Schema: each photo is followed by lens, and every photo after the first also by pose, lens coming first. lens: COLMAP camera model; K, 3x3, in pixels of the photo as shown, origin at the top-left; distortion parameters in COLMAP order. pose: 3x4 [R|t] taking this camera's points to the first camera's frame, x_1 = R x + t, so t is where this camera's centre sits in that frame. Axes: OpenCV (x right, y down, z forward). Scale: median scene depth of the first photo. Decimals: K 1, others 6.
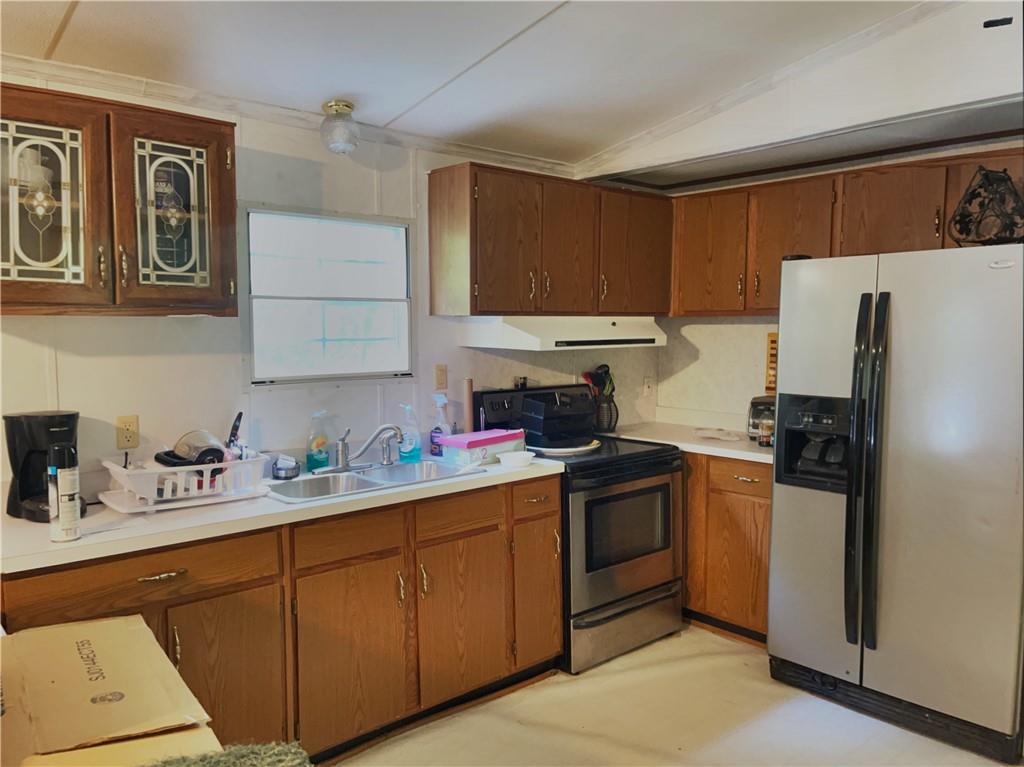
lens RADIAL K [[758.8, 0, 514.6], [0, 758.8, 379.8], [0, 0, 1]] dist [0.082268, -0.114527]
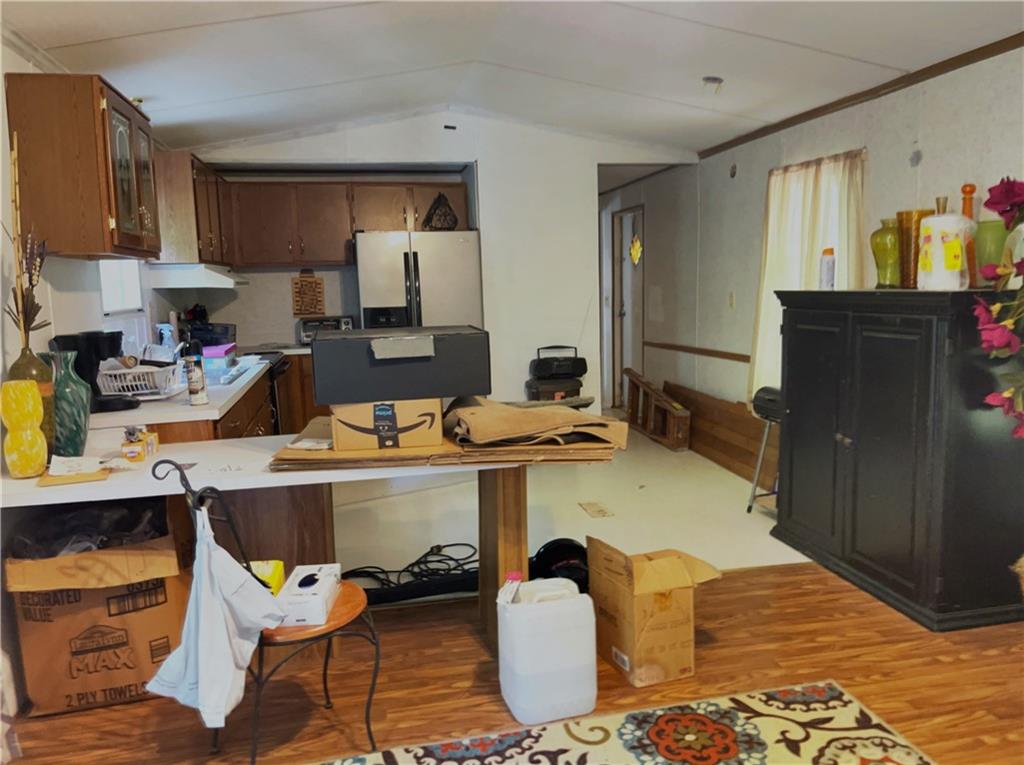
lens RADIAL K [[758.8, 0, 514.6], [0, 758.8, 378.8], [0, 0, 1]] dist [0.082268, -0.114527]
pose [[0.510398, -0.127888, 0.850376, -1.011944], [0.088250, 0.991448, 0.096136, 0.041302], [-0.855398, 0.025978, 0.517319, -0.220884]]
